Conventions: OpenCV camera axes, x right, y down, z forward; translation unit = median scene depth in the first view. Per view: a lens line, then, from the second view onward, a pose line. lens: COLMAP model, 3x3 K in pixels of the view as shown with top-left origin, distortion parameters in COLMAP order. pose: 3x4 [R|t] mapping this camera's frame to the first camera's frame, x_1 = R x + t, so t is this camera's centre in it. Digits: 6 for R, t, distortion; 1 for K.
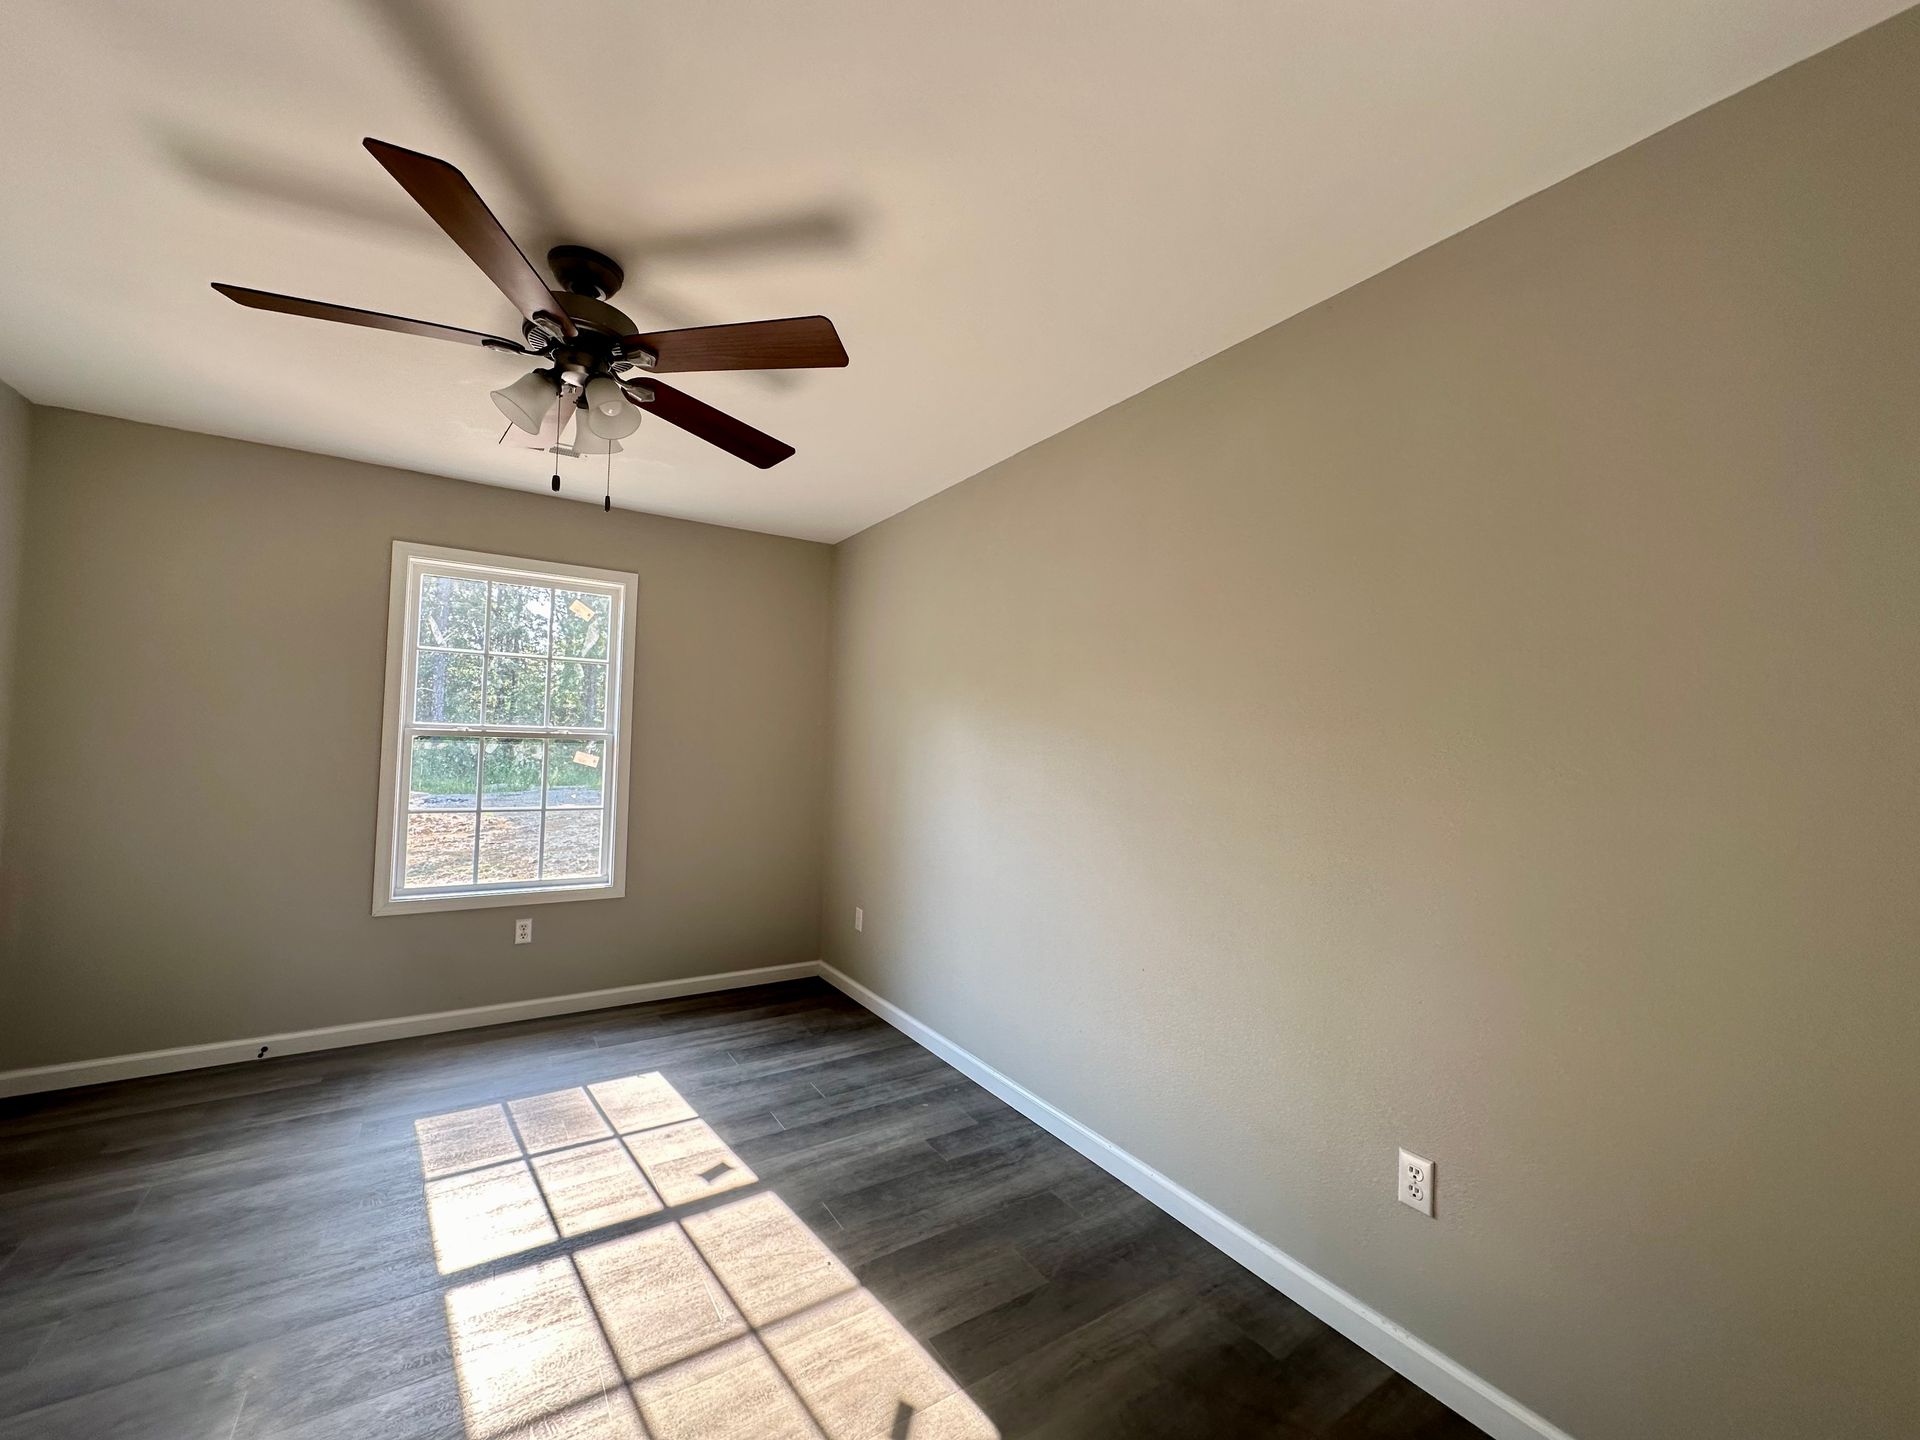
lens RADIAL K [[752.2, 0, 960.0], [0, 752.2, 720.0], [0, 0, 1]] dist [0.001106, -0.000008]
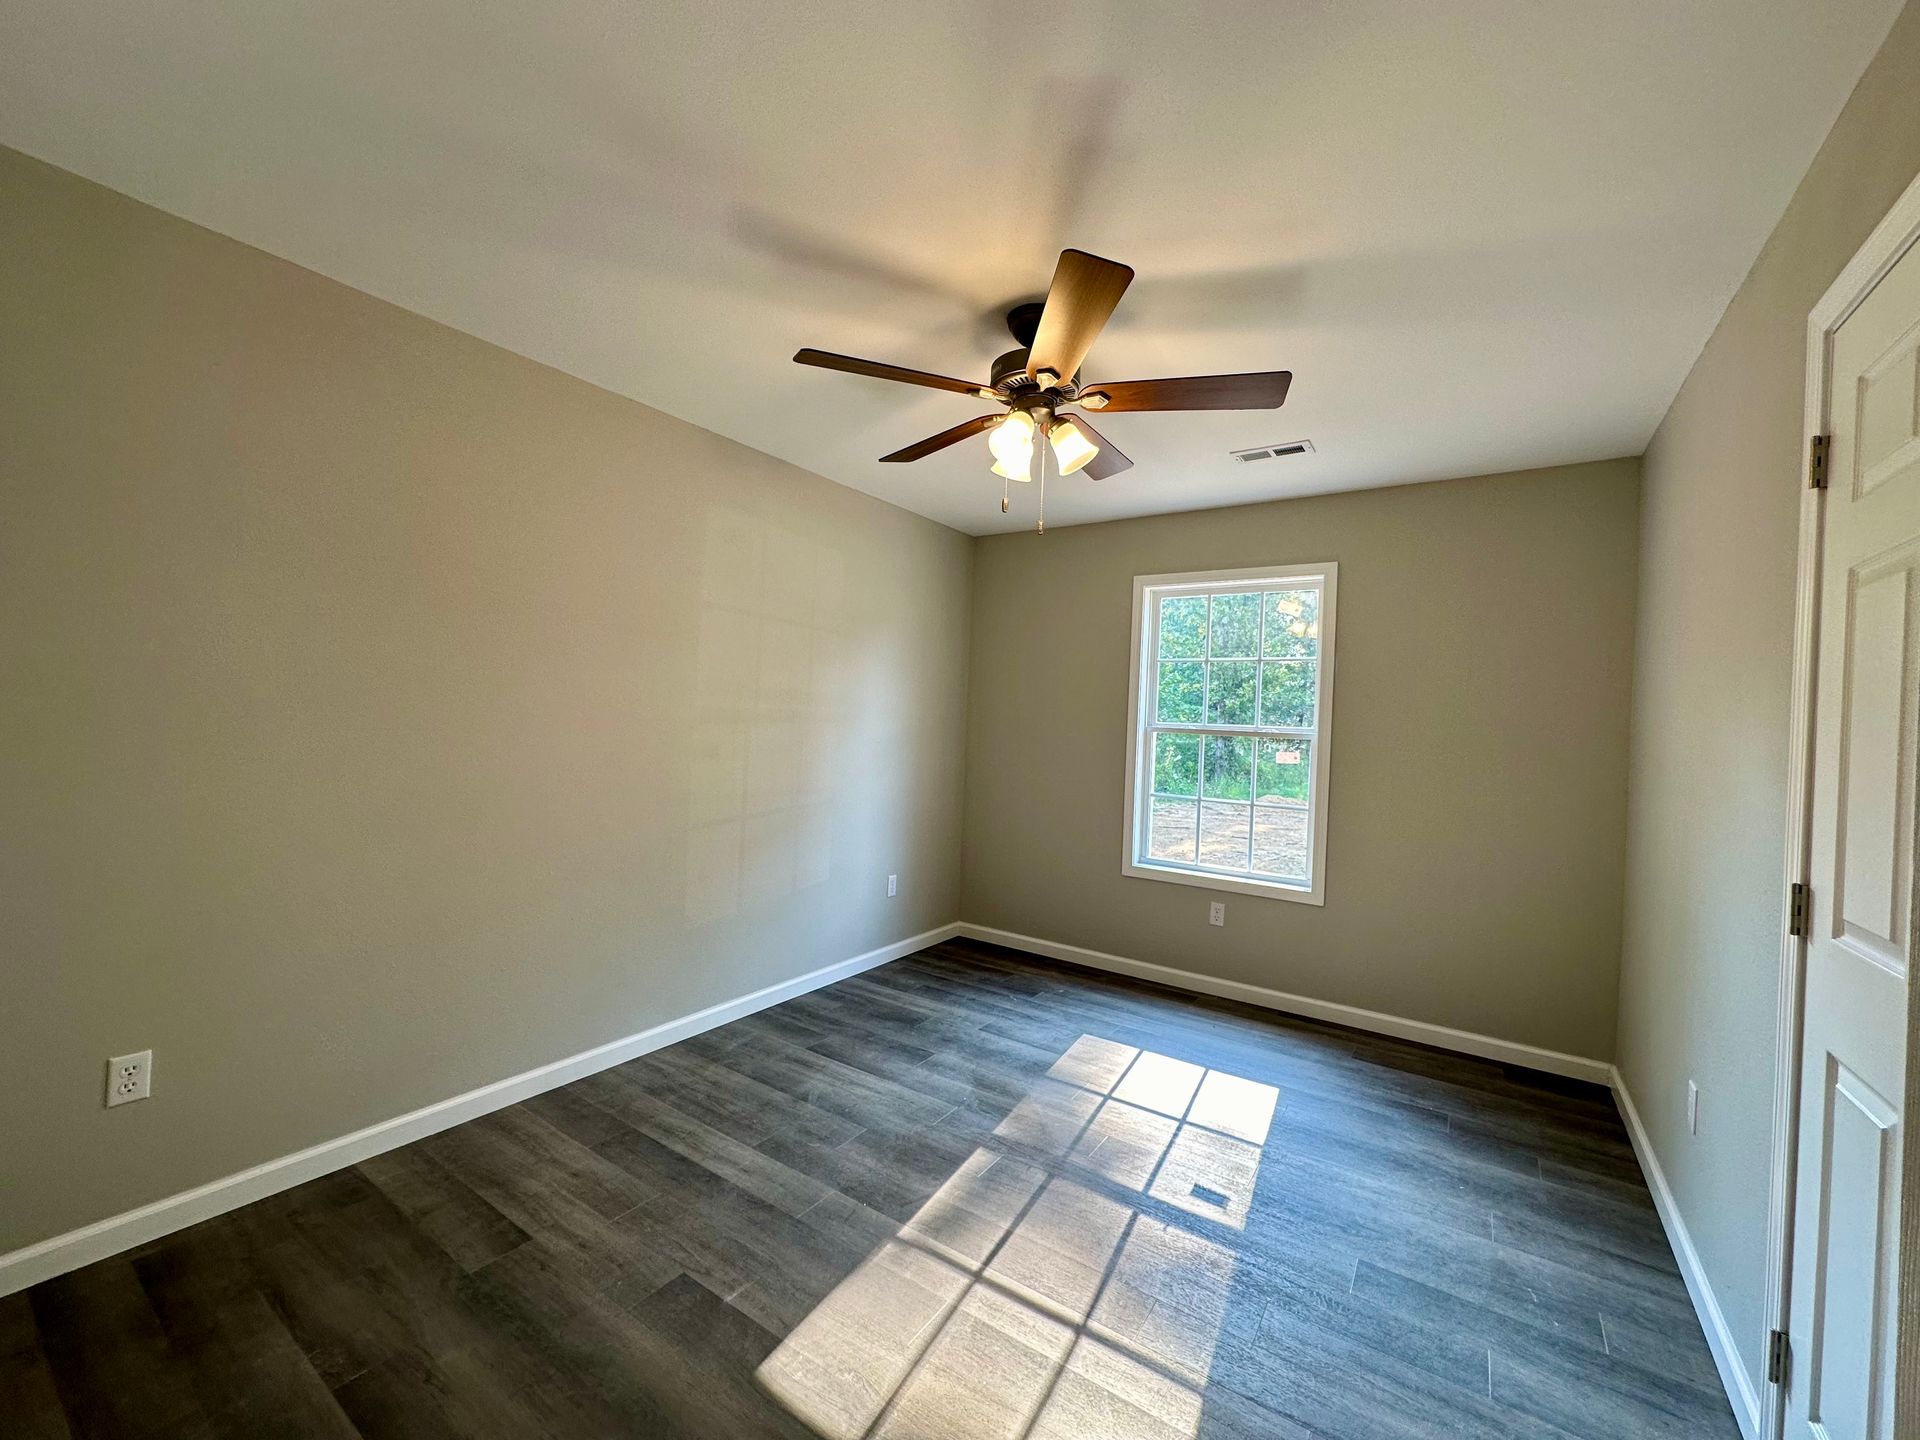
lens RADIAL K [[752.2, 0, 960.0], [0, 752.2, 720.0], [0, 0, 1]] dist [0.001106, -0.000008]
pose [[0.410499, -0.021591, -0.911605, 0.252002], [-0.003215, 0.999679, -0.025125, 0.031755], [0.911855, 0.013244, 0.410298, 0.220153]]
